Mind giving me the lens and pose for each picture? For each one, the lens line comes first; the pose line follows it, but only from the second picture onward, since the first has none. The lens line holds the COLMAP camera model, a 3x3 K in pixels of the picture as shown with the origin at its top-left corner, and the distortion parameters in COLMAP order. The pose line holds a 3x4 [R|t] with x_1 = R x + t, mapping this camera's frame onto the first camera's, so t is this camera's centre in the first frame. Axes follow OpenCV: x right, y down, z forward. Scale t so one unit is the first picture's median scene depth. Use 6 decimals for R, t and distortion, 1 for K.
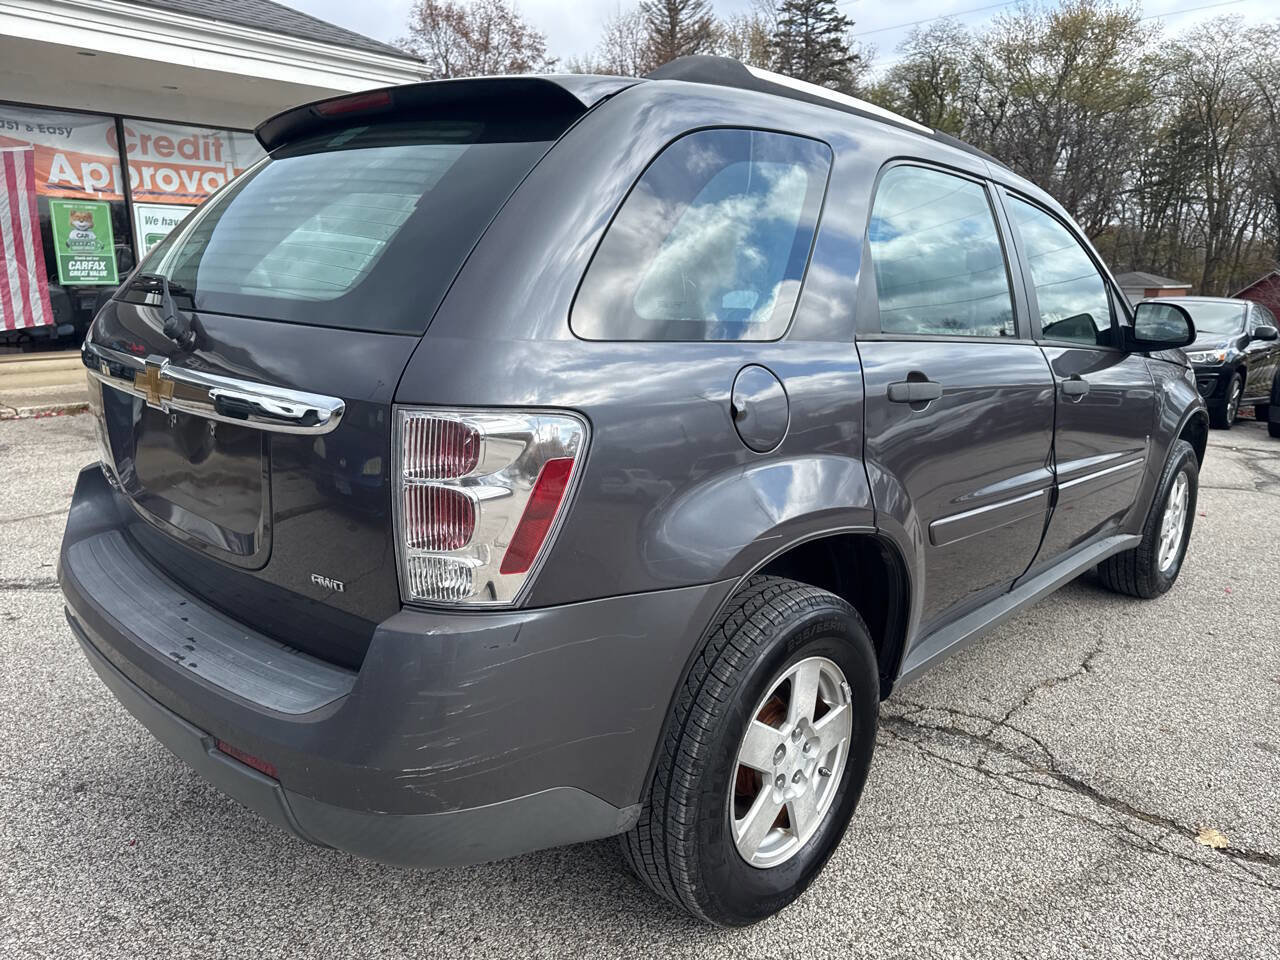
lens RADIAL K [[917.1, 0, 670.9], [0, 917.1, 480.6], [0, 0, 1]] dist [-0.006997, -0.004867]
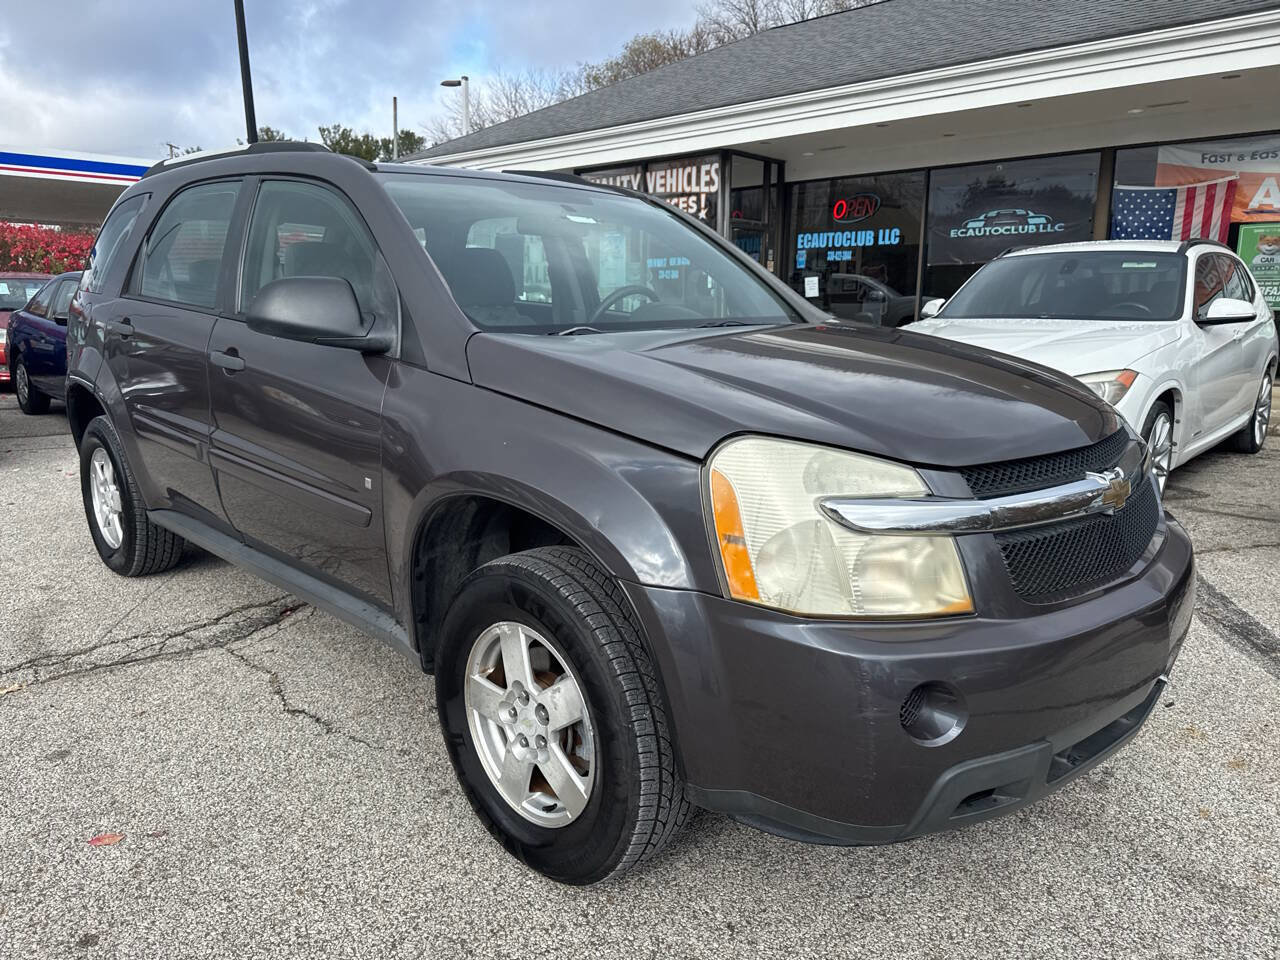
lens RADIAL K [[919.8, 0, 641.3], [0, 919.8, 483.4], [0, 0, 1]] dist [0.038046, -0.037845]
pose [[-0.058601, 0.173574, -0.983076, 0.405056], [-0.220029, 0.958305, 0.182317, -0.072751], [0.973732, 0.226989, -0.017966, 0.419418]]
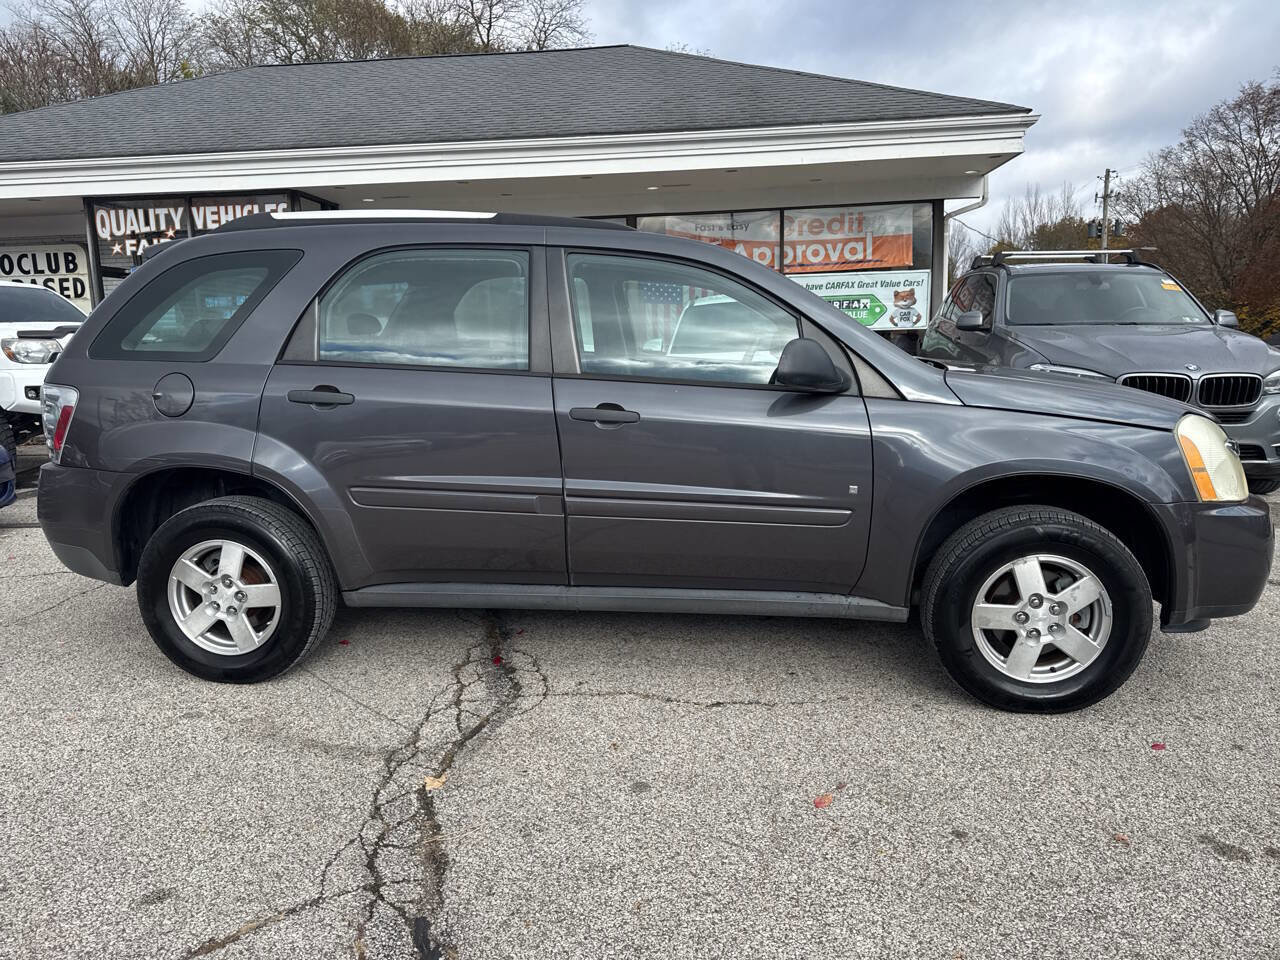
lens RADIAL K [[919.8, 0, 641.3], [0, 919.8, 483.4], [0, 0, 1]] dist [0.038046, -0.037845]
pose [[0.577736, 0.100751, -0.809981, 0.386663], [-0.140967, 0.989757, 0.022566, -0.013435], [0.803958, 0.101143, 0.586021, 0.107963]]
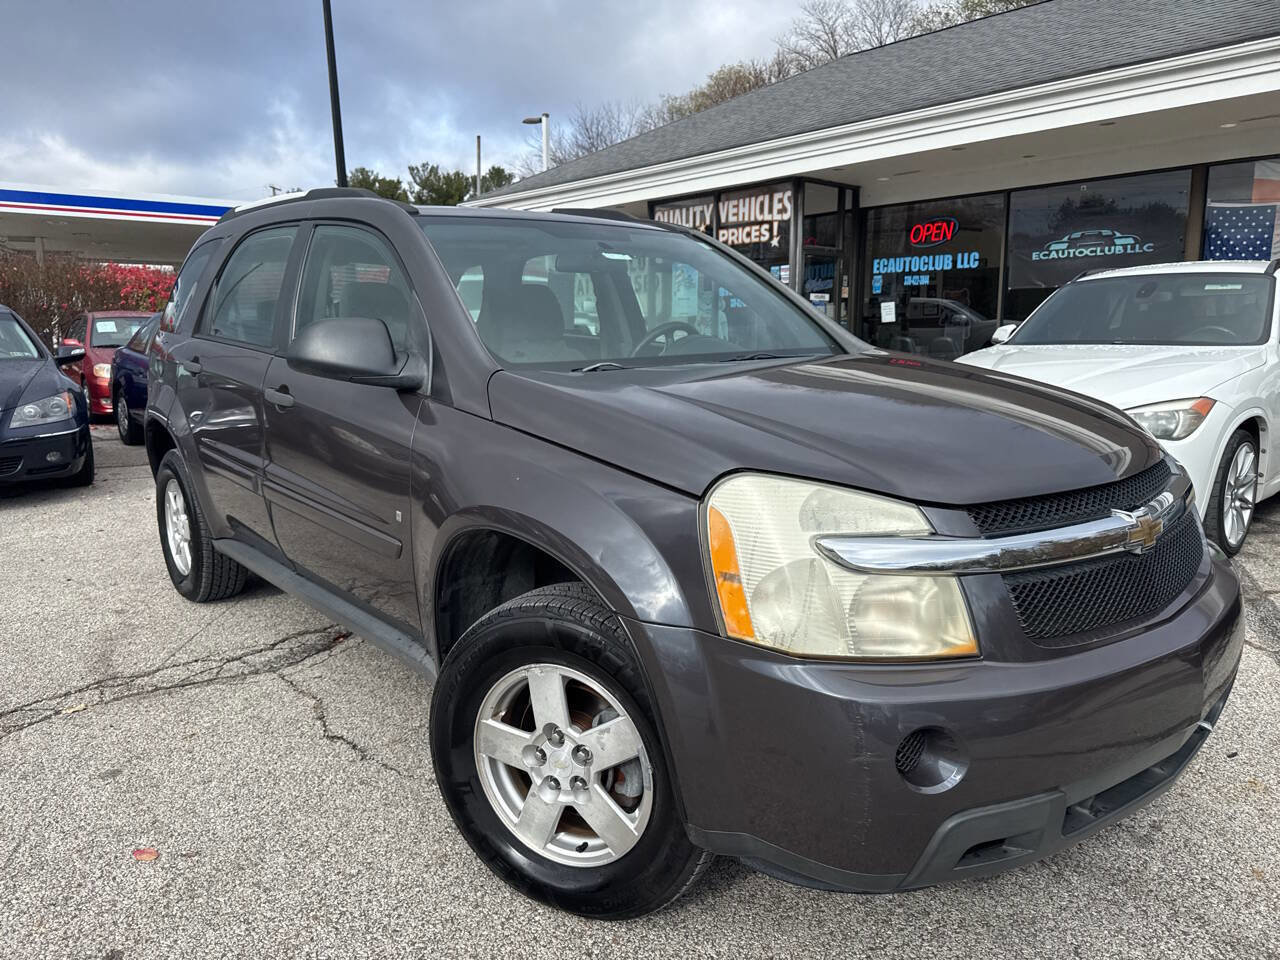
lens RADIAL K [[924.0, 0, 640.0], [0, 924.0, 480.0], [0, 0, 1]] dist [0.040131, -0.040518]
pose [[-0.149048, 0.140939, -0.978734, 0.405008], [-0.206351, 0.963566, 0.170179, -0.078344], [0.967059, 0.227327, -0.114535, 0.434912]]
